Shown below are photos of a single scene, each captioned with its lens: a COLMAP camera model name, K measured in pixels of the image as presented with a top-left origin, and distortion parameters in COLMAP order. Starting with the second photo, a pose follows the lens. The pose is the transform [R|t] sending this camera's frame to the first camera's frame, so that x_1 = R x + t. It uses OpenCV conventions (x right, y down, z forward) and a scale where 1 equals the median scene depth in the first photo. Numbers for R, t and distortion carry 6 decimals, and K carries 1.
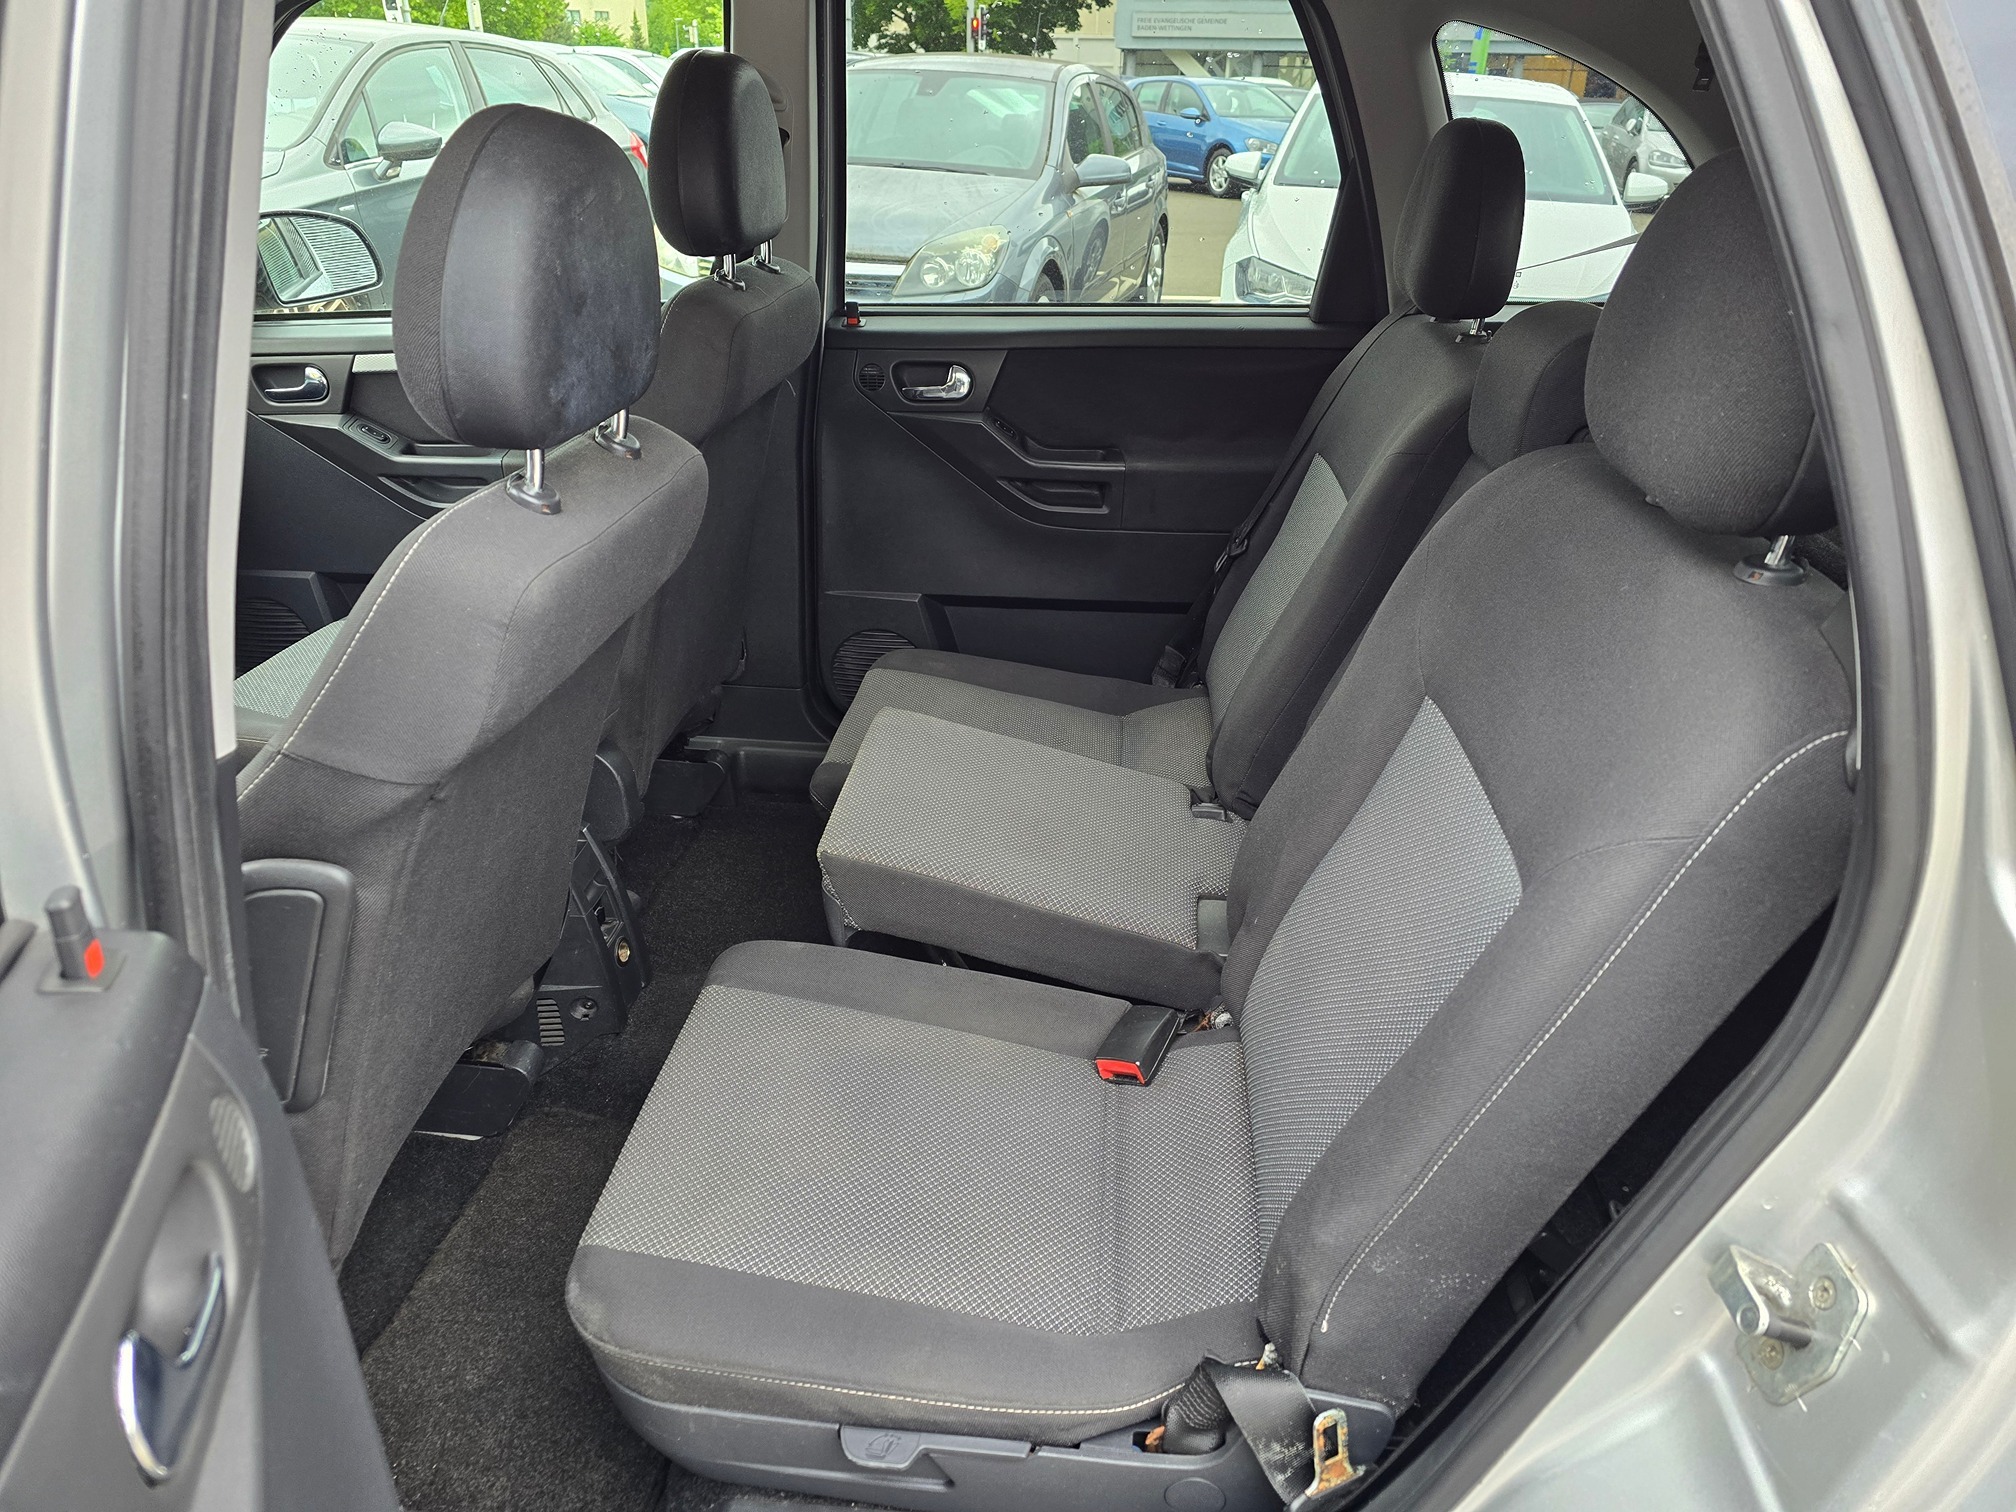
lens RADIAL K [[1346.0, 0, 989.0], [0, 1346.0, 756.5], [0, 0, 1]] dist [0.034441, -0.030930]
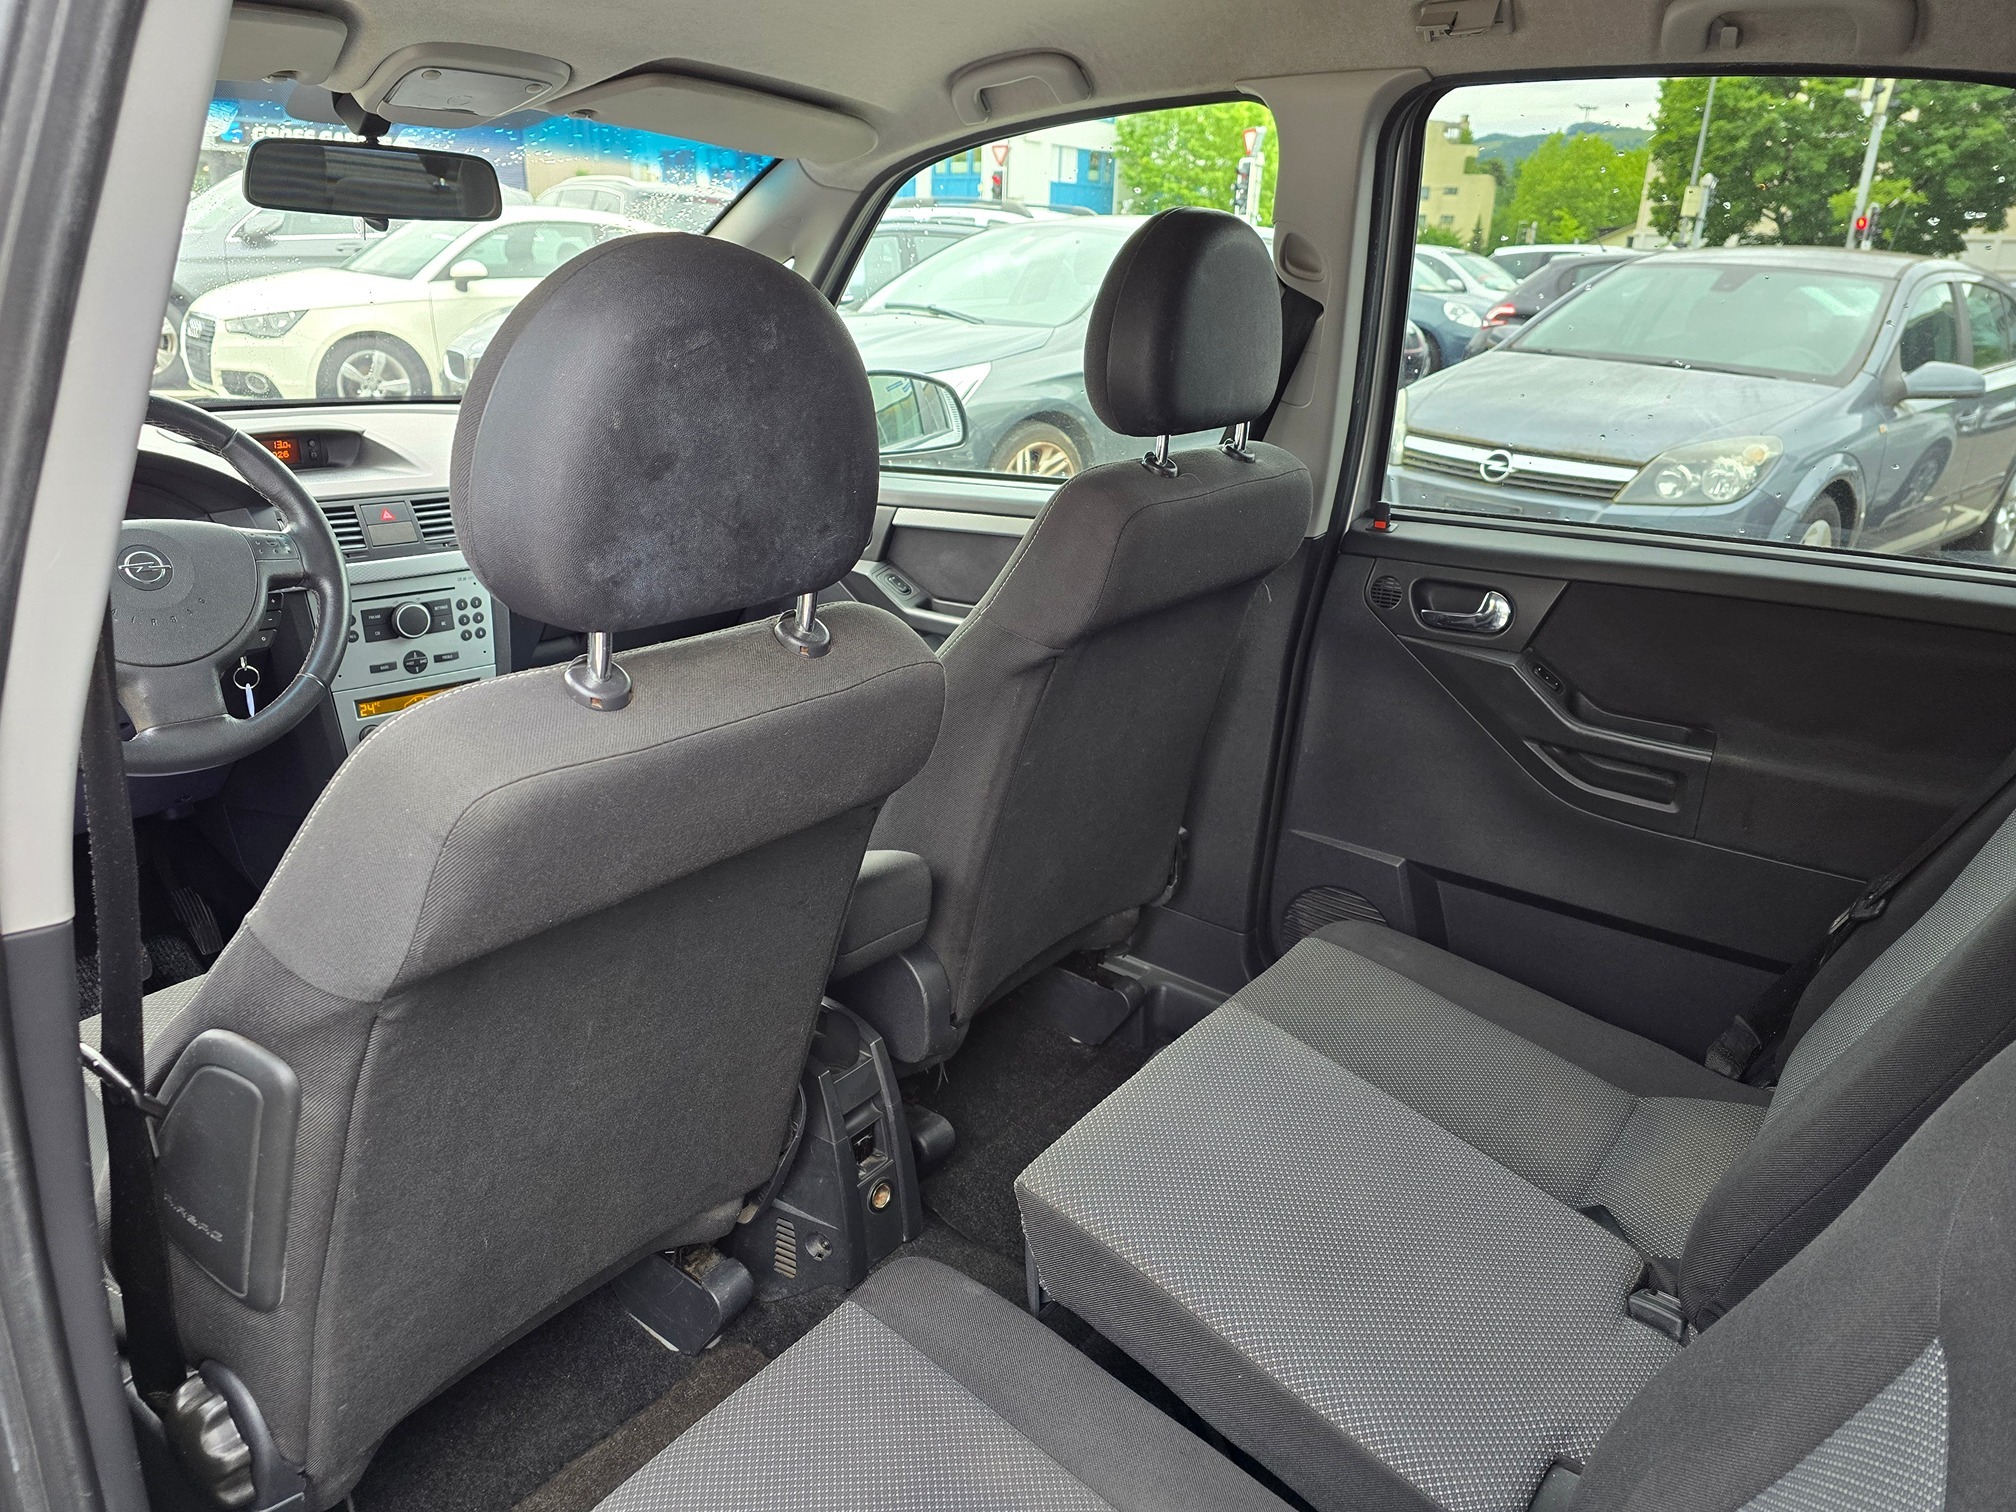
lens RADIAL K [[1346.0, 0, 986.3], [0, 1346.0, 742.8], [0, 0, 1]] dist [0.034441, -0.030930]
pose [[0.846818, 0.187638, -0.497685, 0.124919], [-0.251856, 0.965614, -0.064480, -0.074383], [0.468473, 0.179948, 0.864958, 0.183411]]
